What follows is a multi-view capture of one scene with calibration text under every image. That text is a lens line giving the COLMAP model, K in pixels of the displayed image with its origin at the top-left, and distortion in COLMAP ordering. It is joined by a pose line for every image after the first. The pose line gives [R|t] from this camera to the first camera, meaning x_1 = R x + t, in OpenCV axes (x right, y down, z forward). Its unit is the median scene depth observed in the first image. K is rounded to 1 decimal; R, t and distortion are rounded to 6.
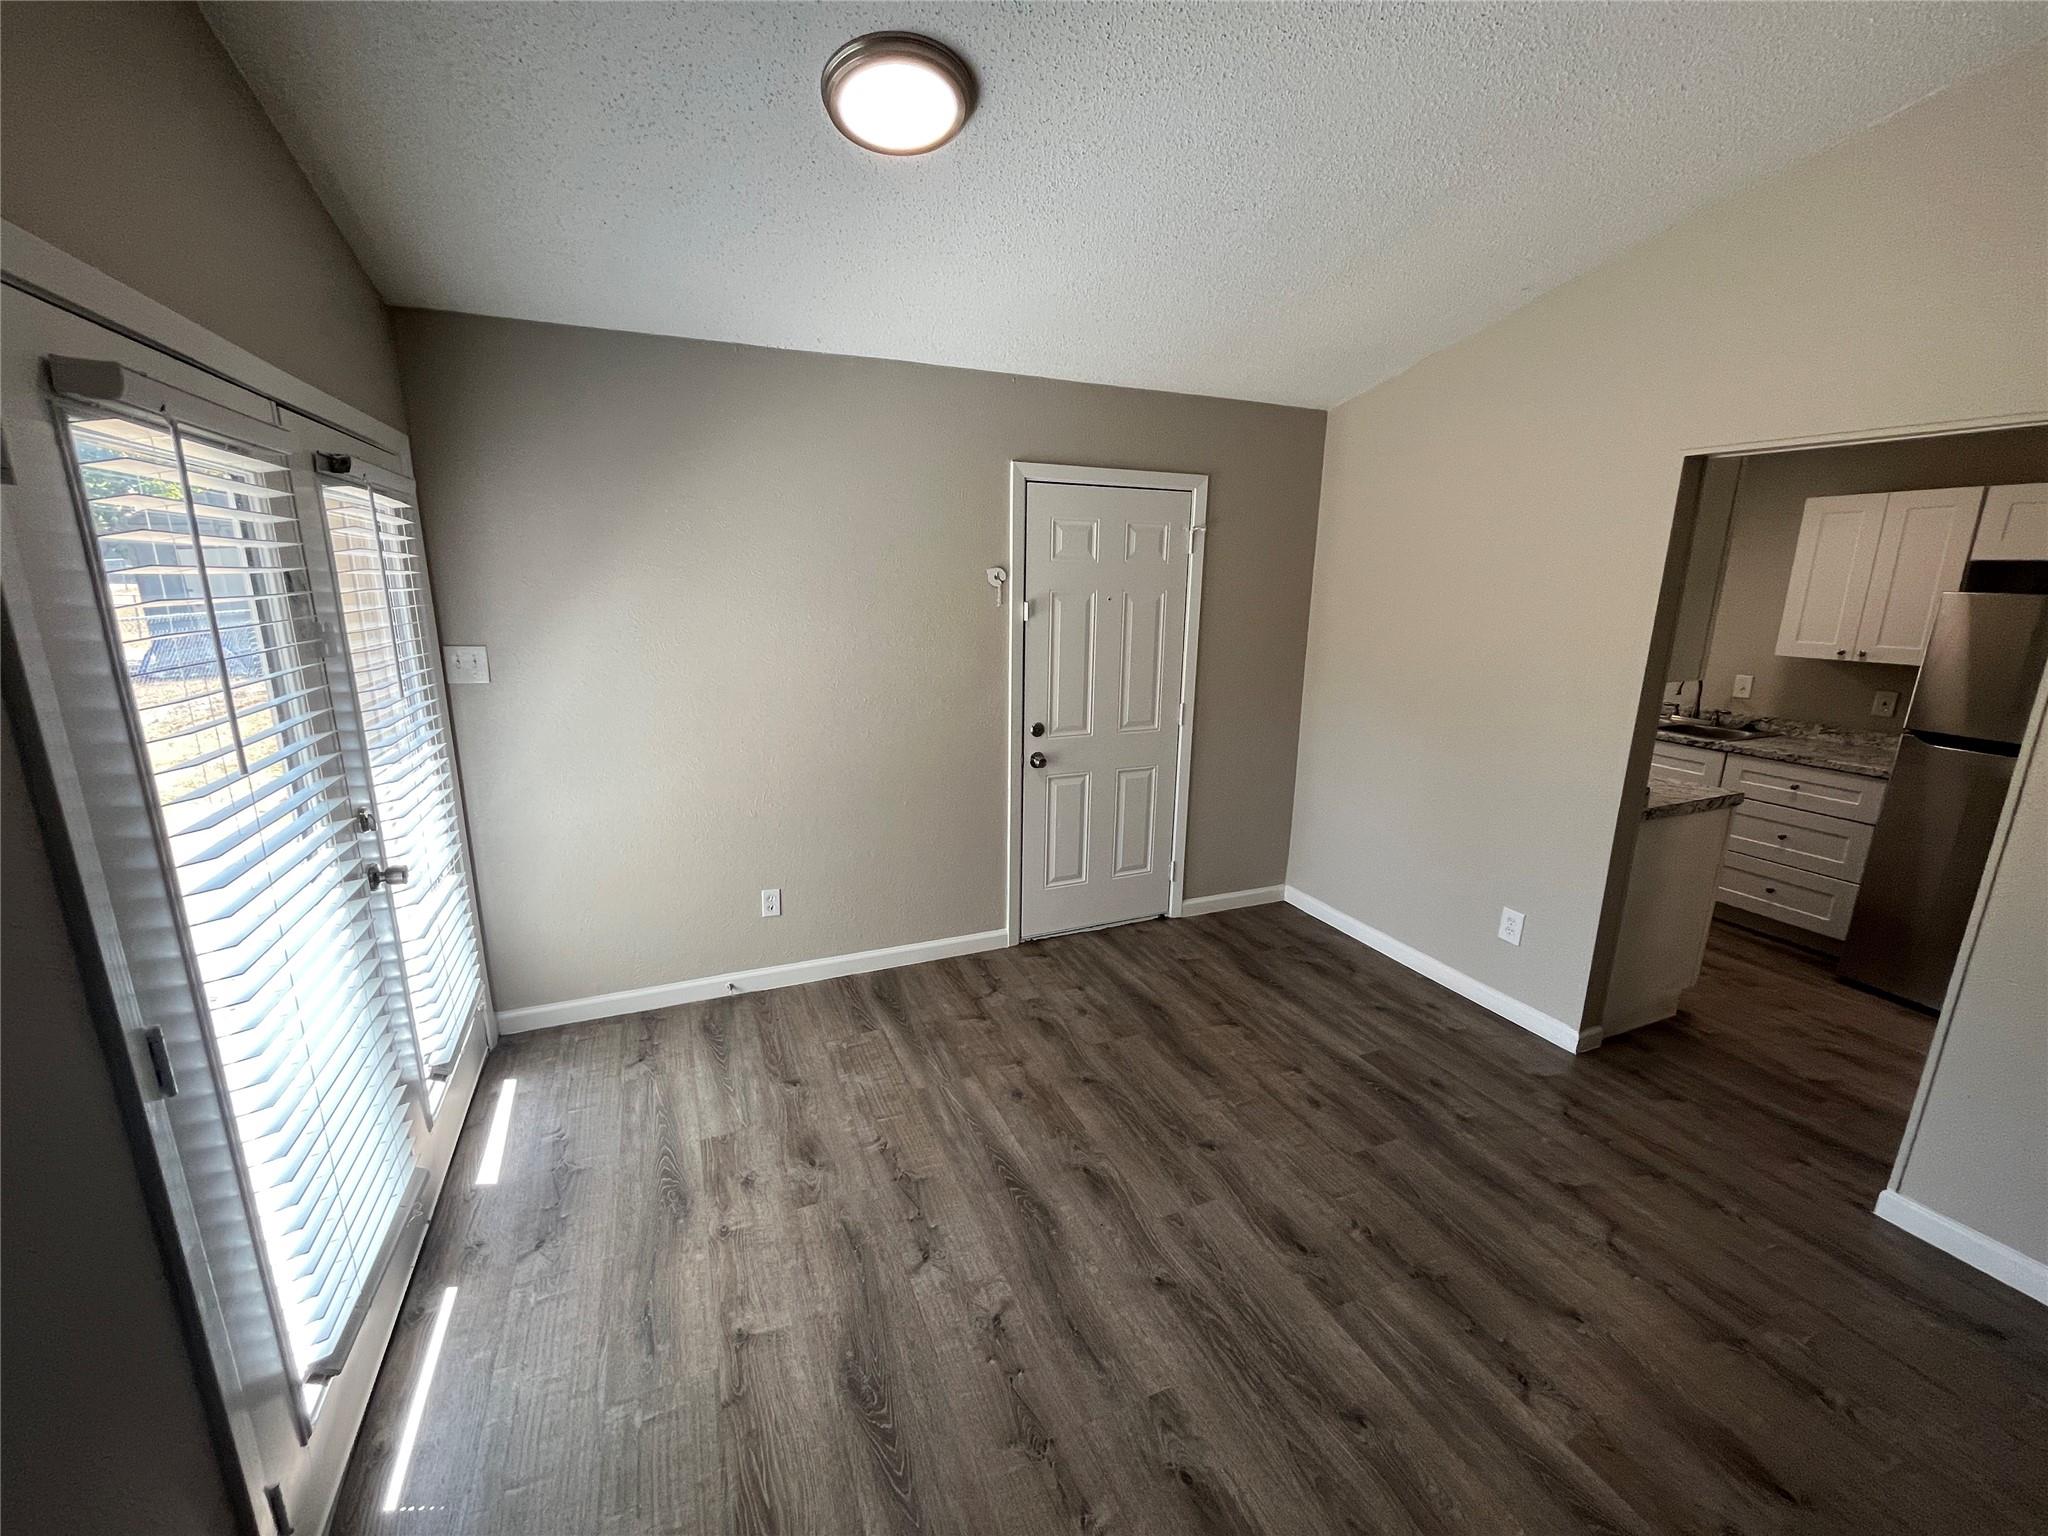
lens RADIAL K [[830.2, 0, 1025.6], [0, 830.2, 770.4], [0, 0, 1]] dist [-0.002521, -0.000491]
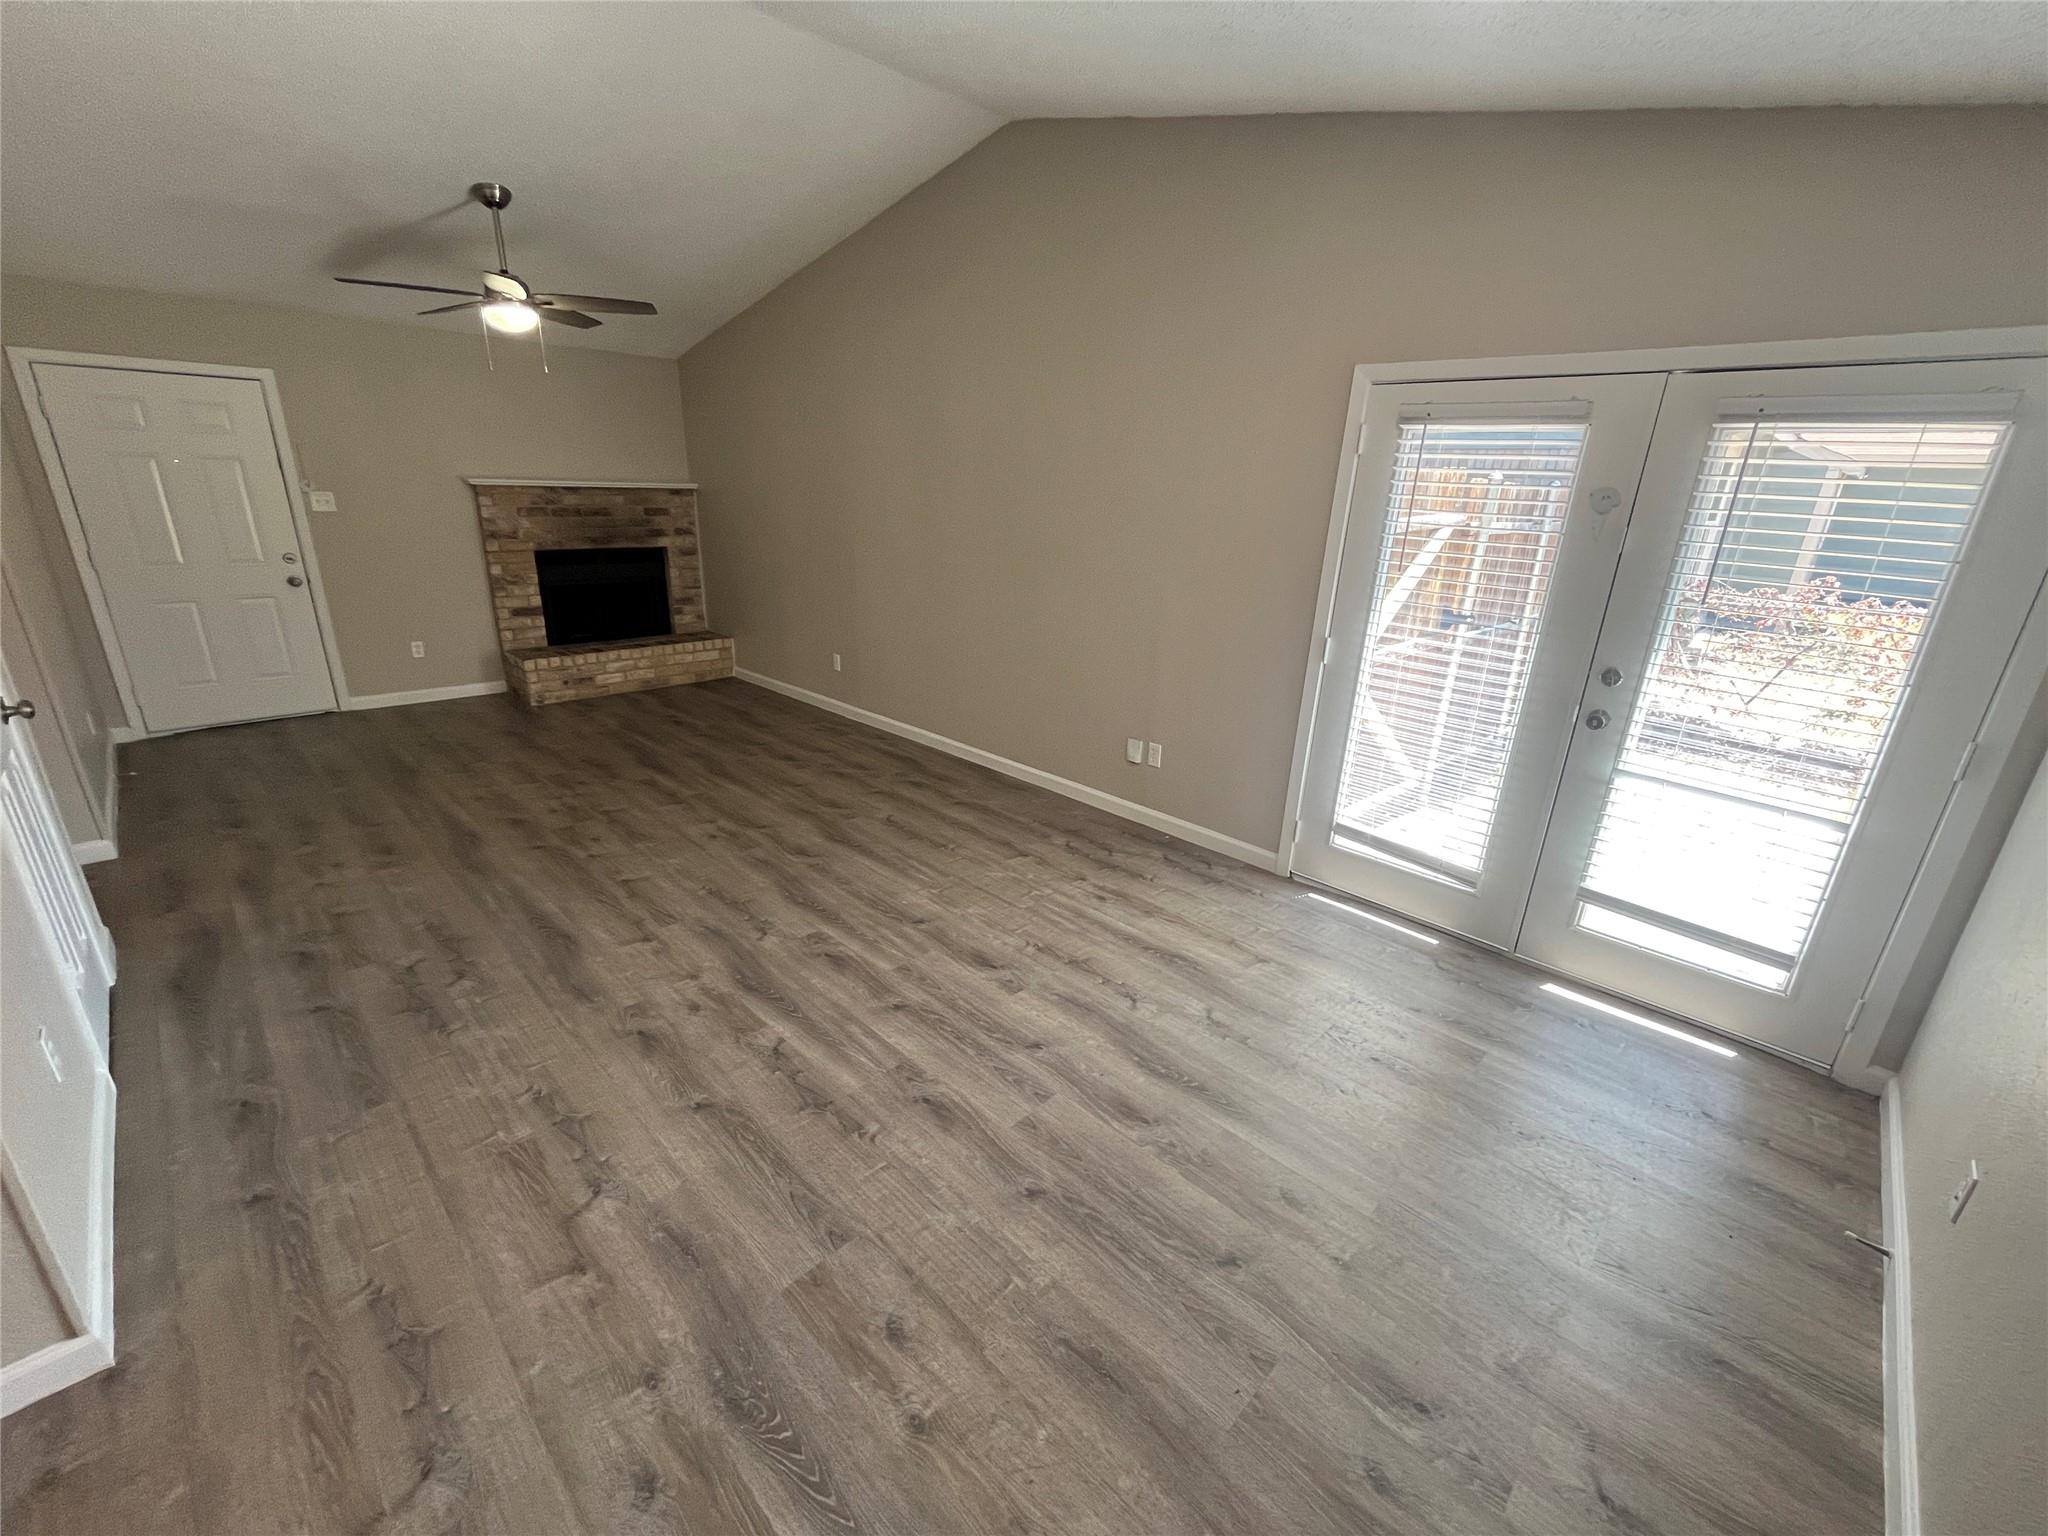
lens RADIAL K [[830.2, 0, 1025.6], [0, 830.2, 770.4], [0, 0, 1]] dist [-0.002521, -0.000491]
pose [[-0.924545, 0.081366, -0.372284, 0.465807], [-0.134507, 0.844379, 0.518587, -0.290781], [0.356544, 0.529532, -0.769722, 1.321829]]
